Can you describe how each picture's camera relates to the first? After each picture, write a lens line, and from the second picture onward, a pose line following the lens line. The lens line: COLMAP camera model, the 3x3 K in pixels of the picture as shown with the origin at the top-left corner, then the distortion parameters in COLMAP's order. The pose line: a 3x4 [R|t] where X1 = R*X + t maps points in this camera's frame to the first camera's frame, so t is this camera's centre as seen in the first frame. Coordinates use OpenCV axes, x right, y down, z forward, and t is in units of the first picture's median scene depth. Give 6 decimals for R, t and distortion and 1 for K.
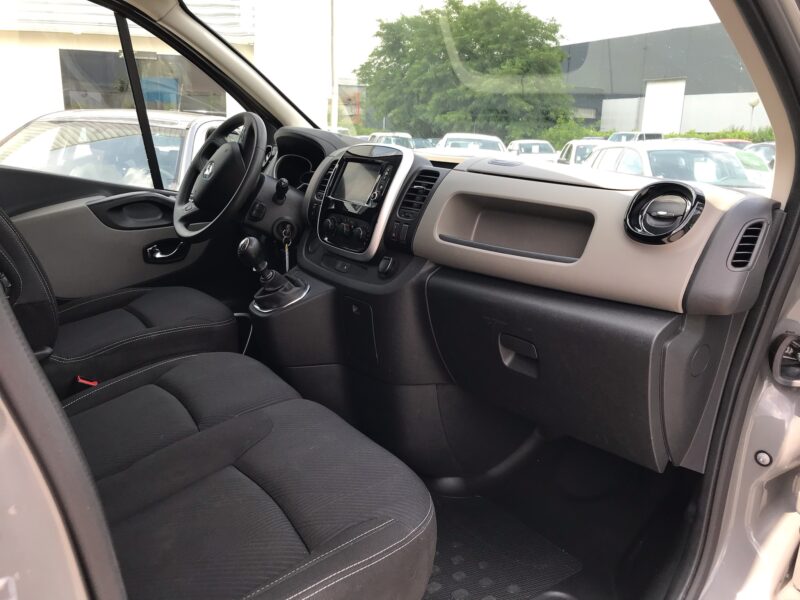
lens RADIAL K [[653.6, 0, 400.6], [0, 653.6, 297.7], [0, 0, 1]] dist [0.020481, -0.006354]
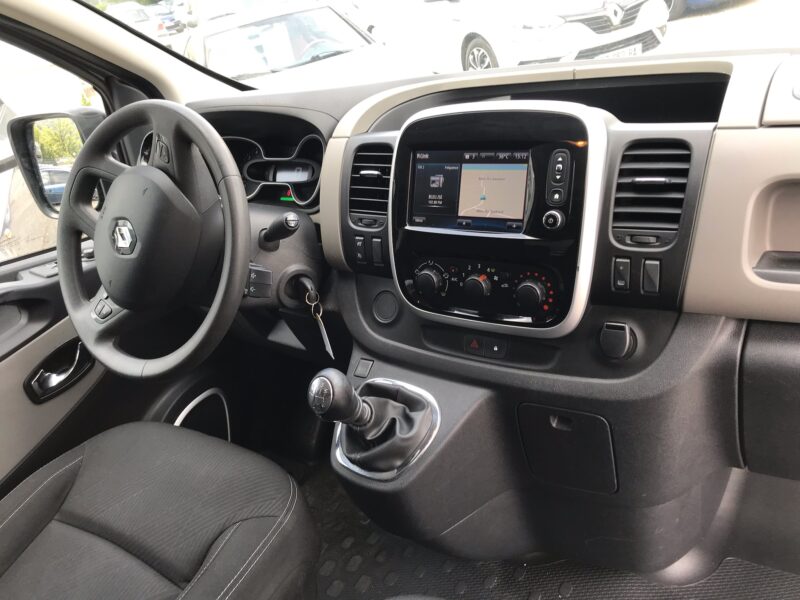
lens RADIAL K [[652.3, 0, 399.0], [0, 652.3, 301.4], [0, 0, 1]] dist [0.022457, -0.007170]
pose [[0.903843, -0.365611, 0.222253, -0.262247], [0.306254, 0.915565, 0.260672, -0.245549], [-0.298792, -0.167541, 0.939496, 0.510376]]
